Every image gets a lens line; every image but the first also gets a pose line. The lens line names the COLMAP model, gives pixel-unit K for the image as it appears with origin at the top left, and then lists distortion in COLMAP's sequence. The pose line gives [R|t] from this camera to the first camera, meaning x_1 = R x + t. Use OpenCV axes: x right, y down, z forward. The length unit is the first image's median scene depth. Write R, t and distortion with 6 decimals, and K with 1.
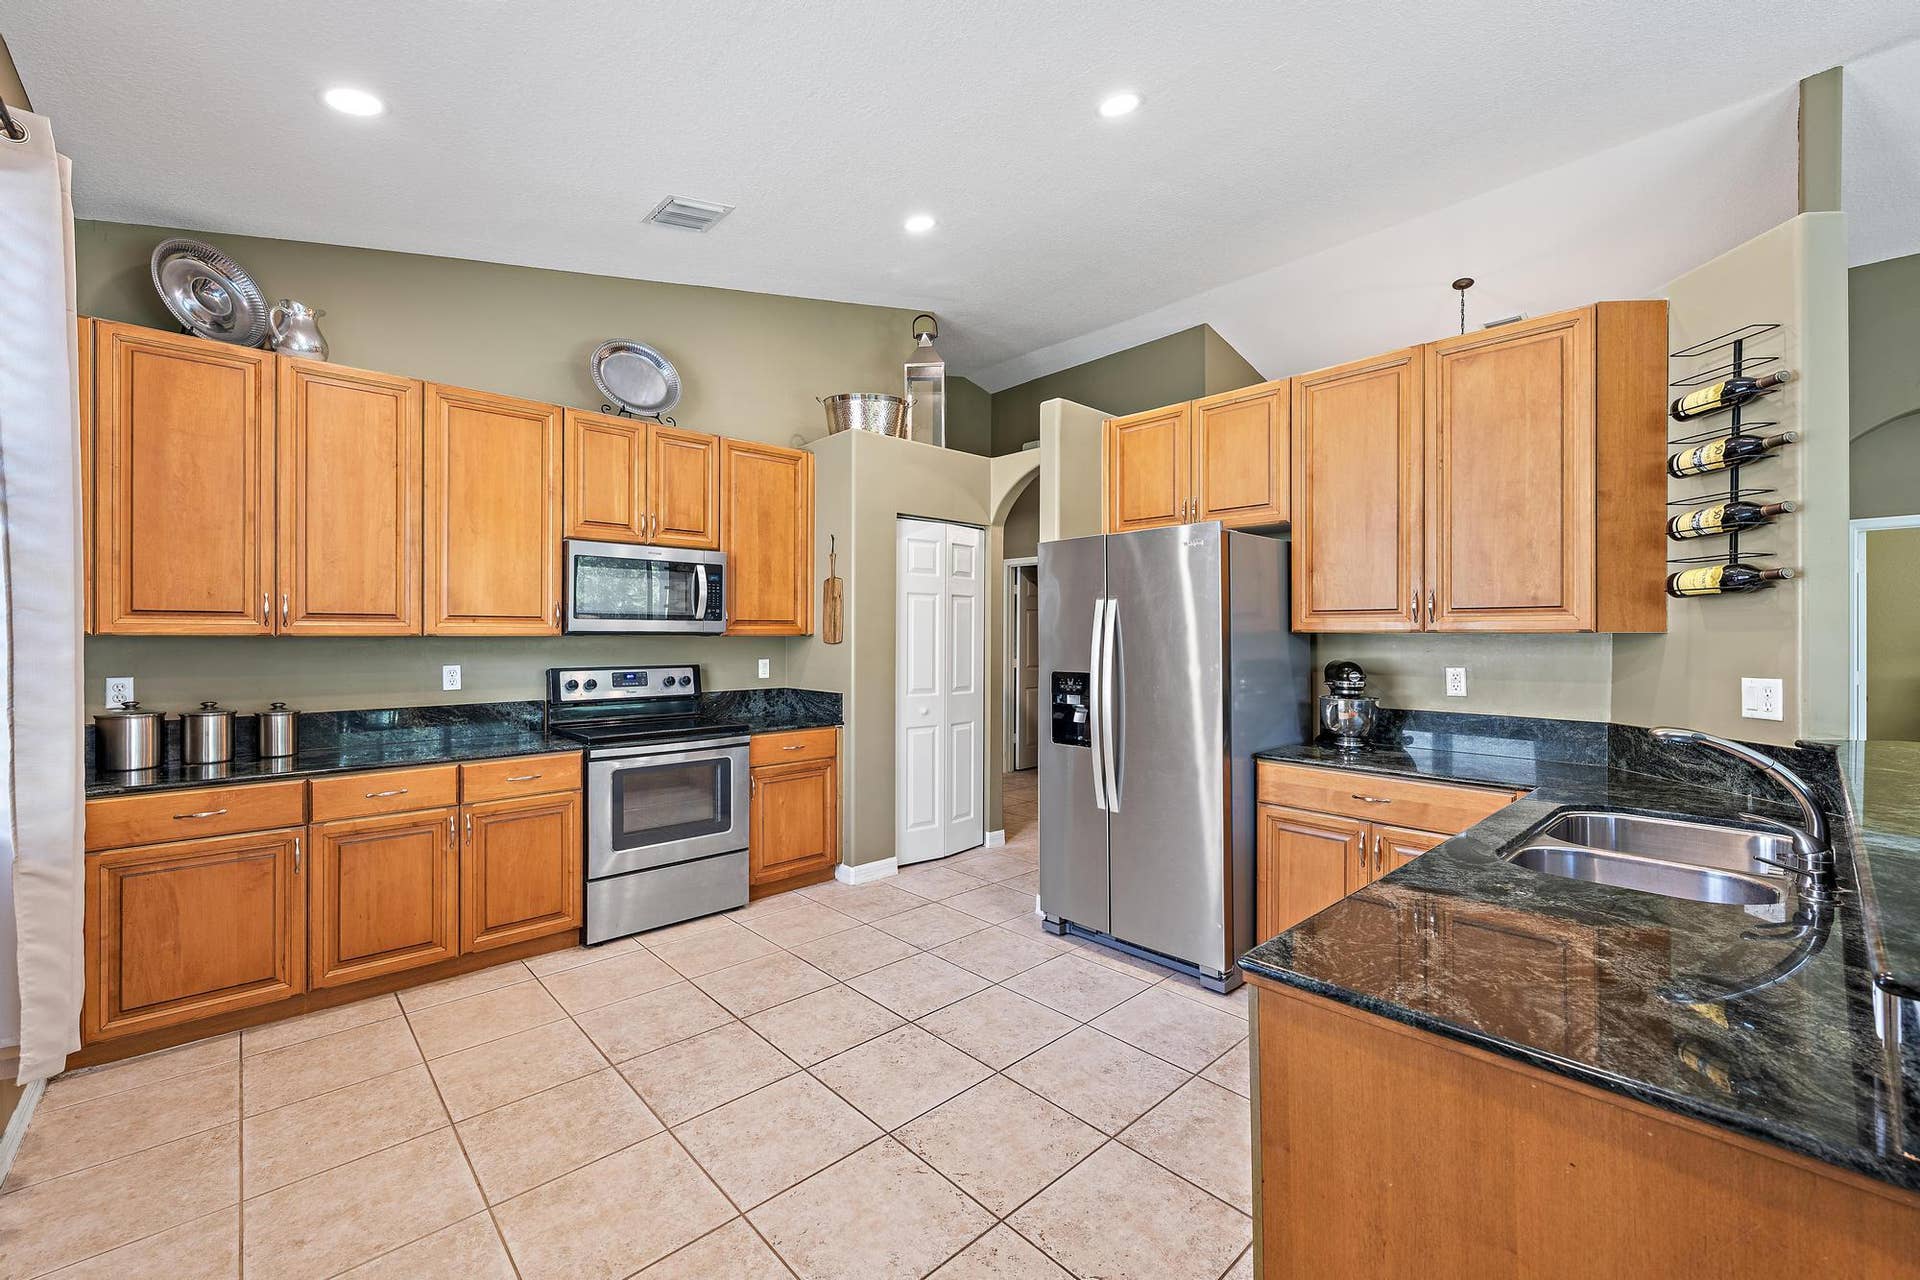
lens RADIAL K [[783.9, 0, 966.5], [0, 783.9, 638.2], [0, 0, 1]] dist [-0.001937, -0.000328]
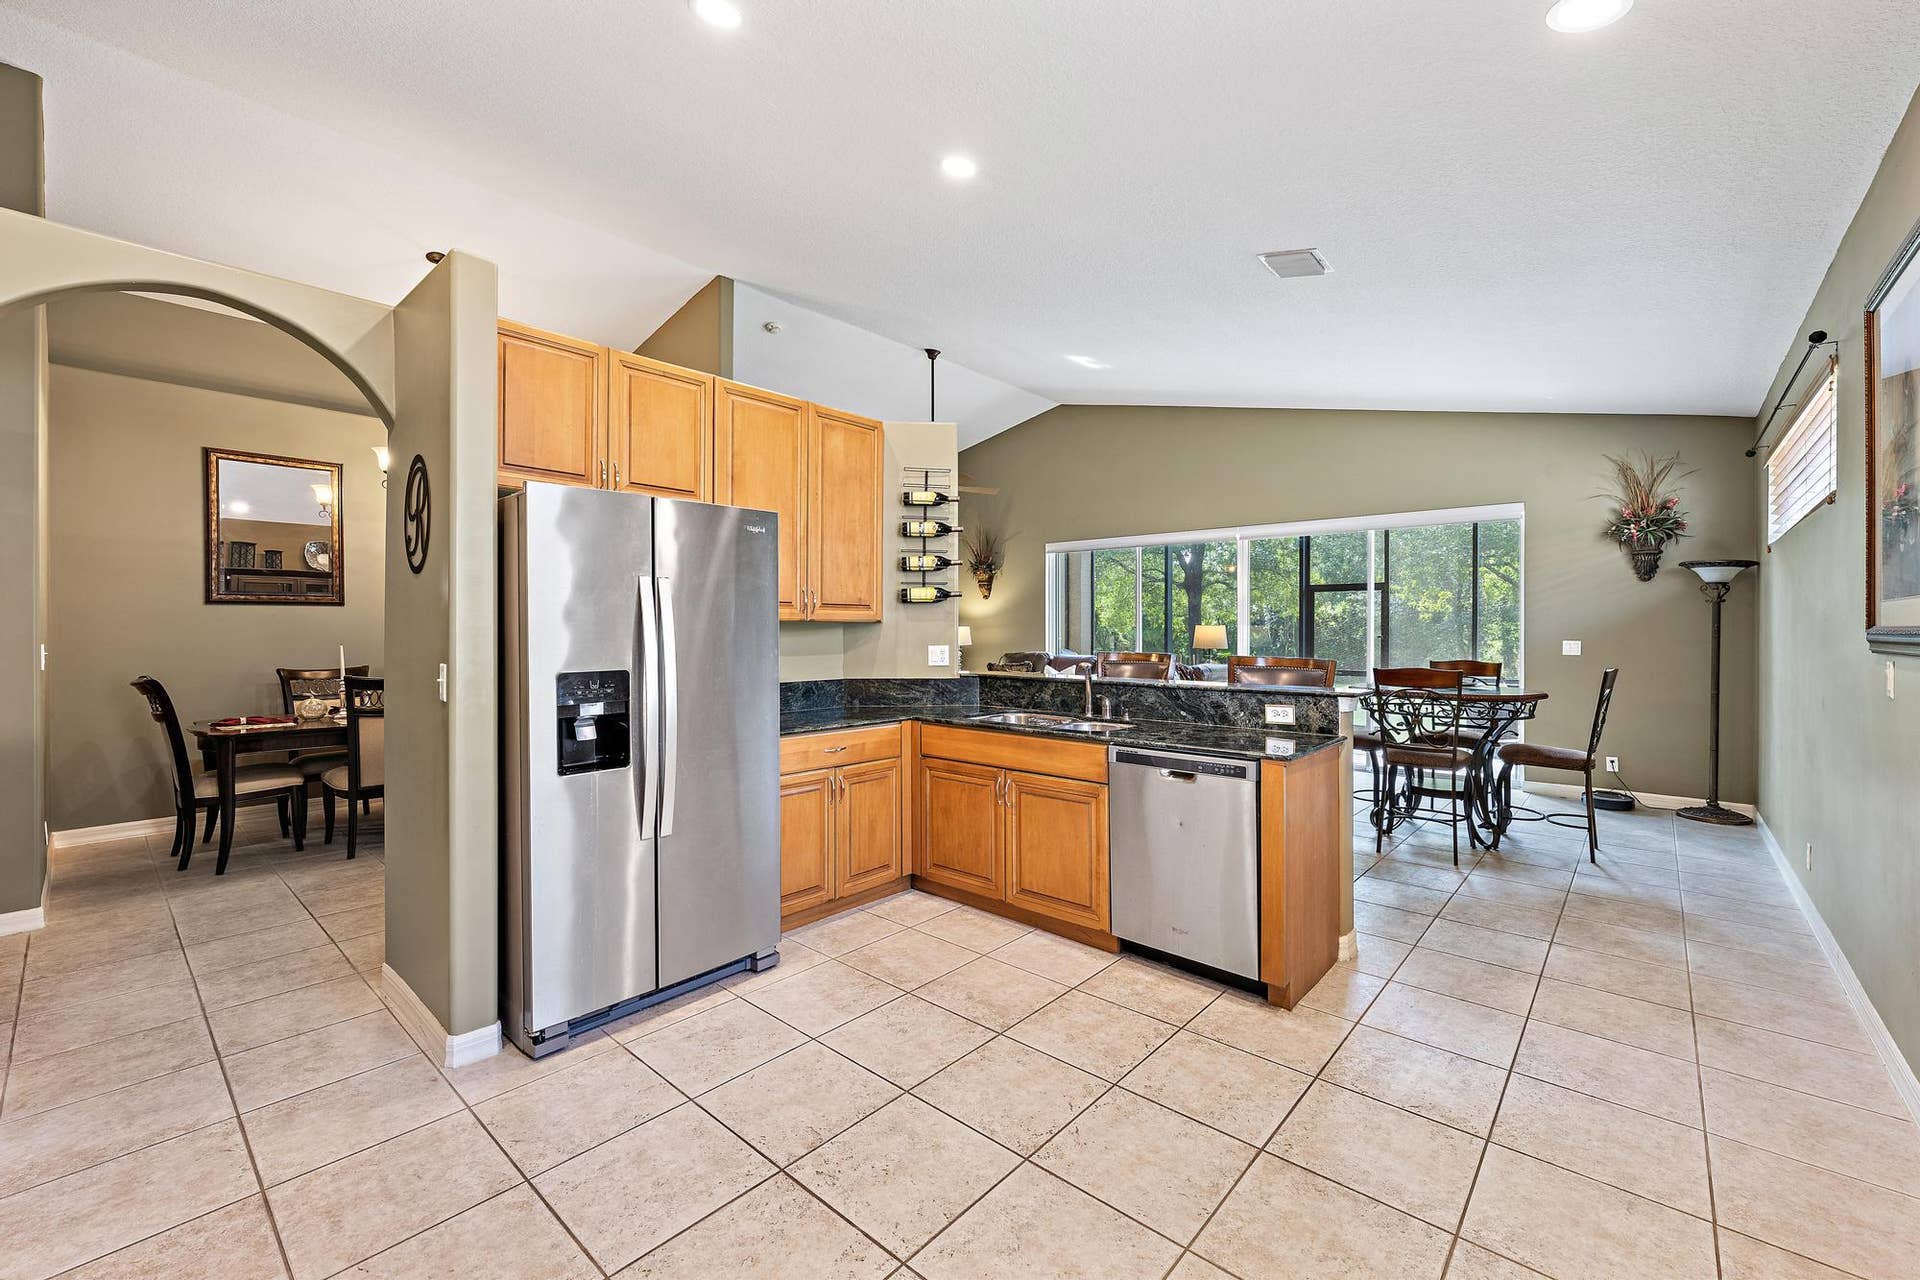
lens RADIAL K [[783.9, 0, 967.0], [0, 783.9, 635.5], [0, 0, 1]] dist [-0.001937, -0.000328]
pose [[-0.101983, -0.010593, 0.994730, -0.787076], [0.006183, 0.999917, 0.011282, 0.003469], [-0.994767, 0.007301, -0.101909, 0.908386]]
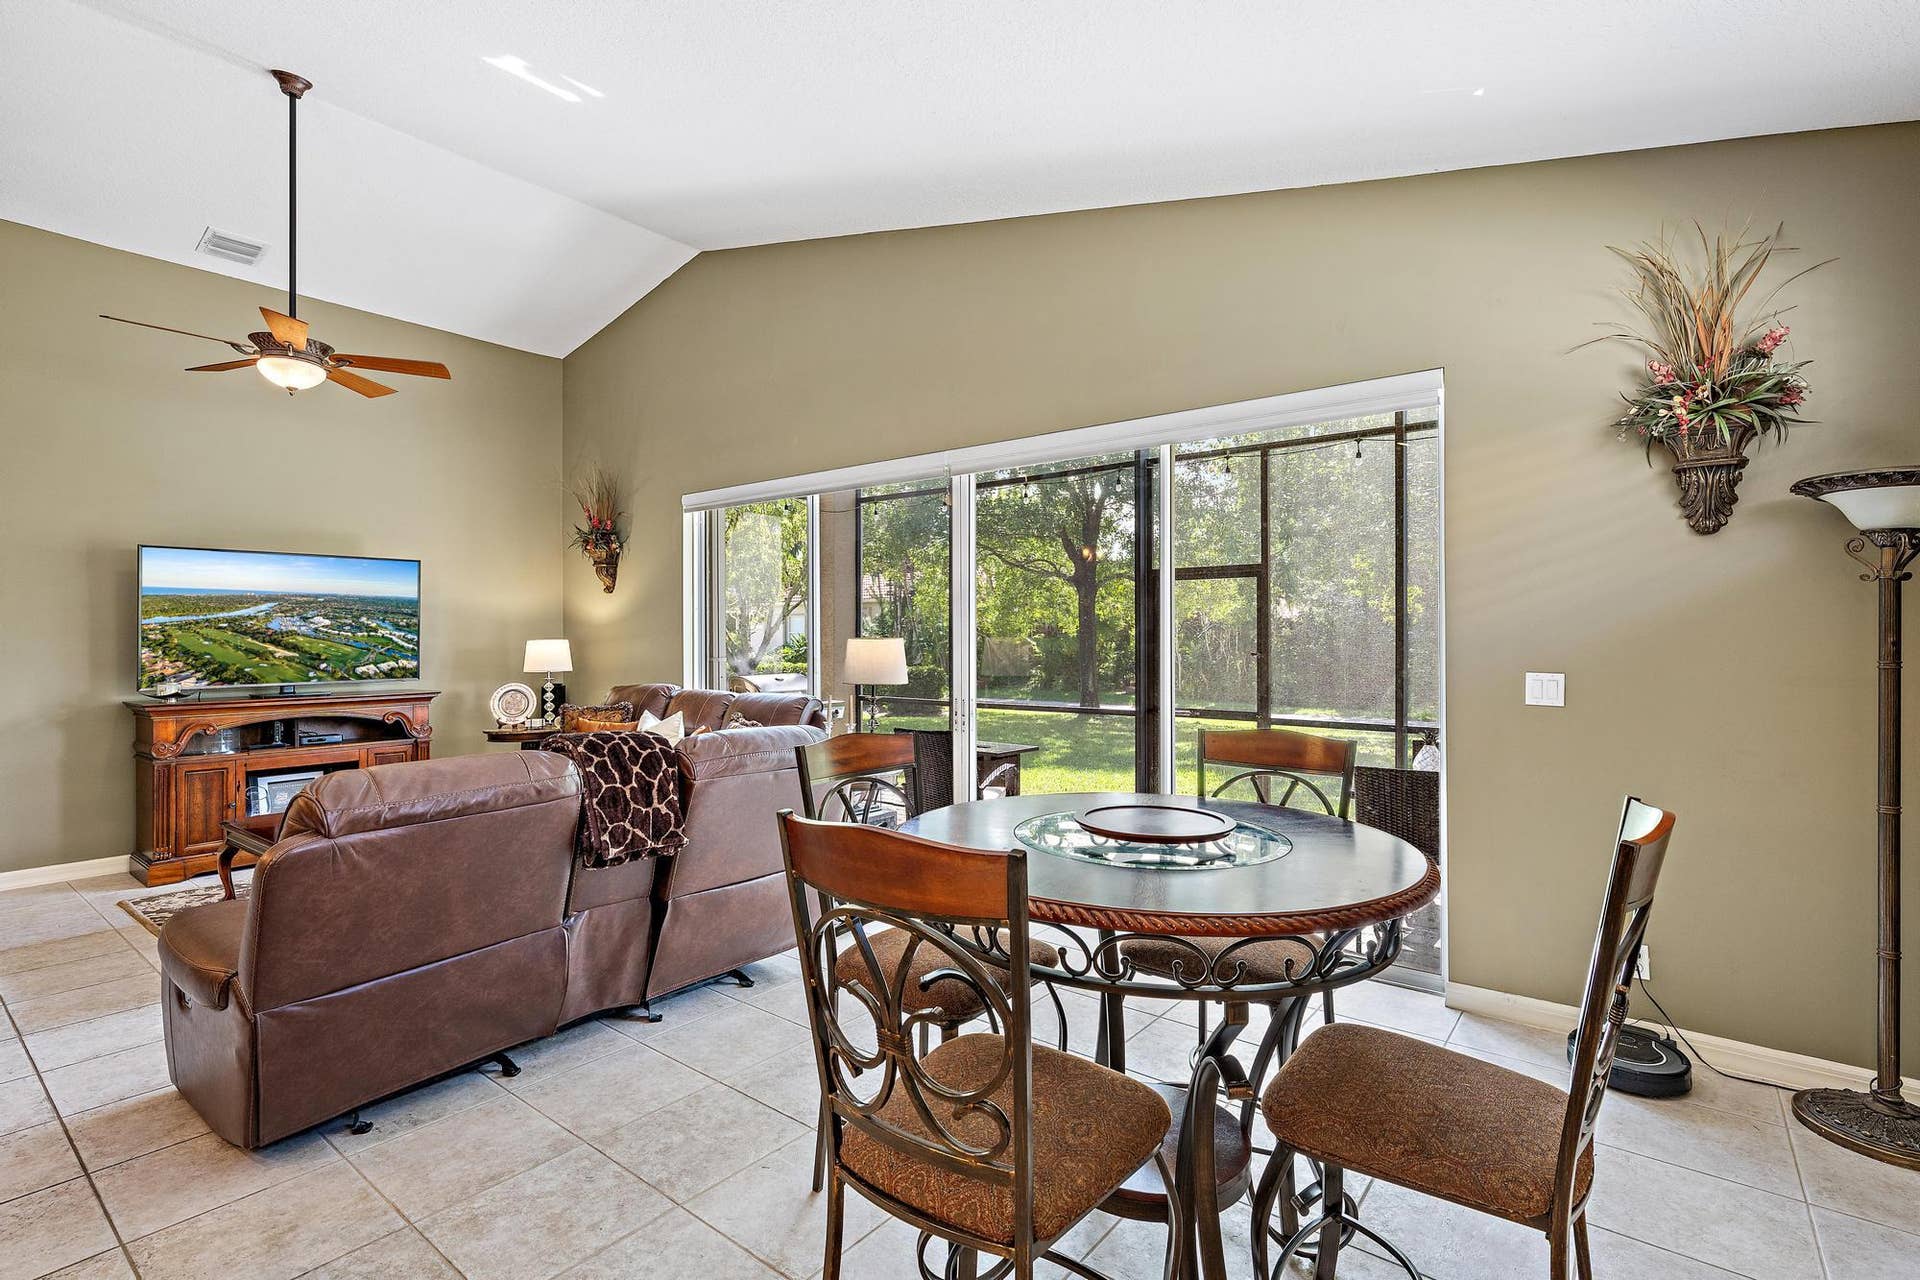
lens RADIAL K [[896.2, 0, 959.5], [0, 896.2, 634.6], [0, 0, 1]] dist [-0.008284, 0.001281]
pose [[-0.149351, 0.005783, 0.988767, -0.322111], [0.005304, 0.999973, -0.005047, 0.005272], [-0.988770, 0.004491, -0.149378, 0.442523]]
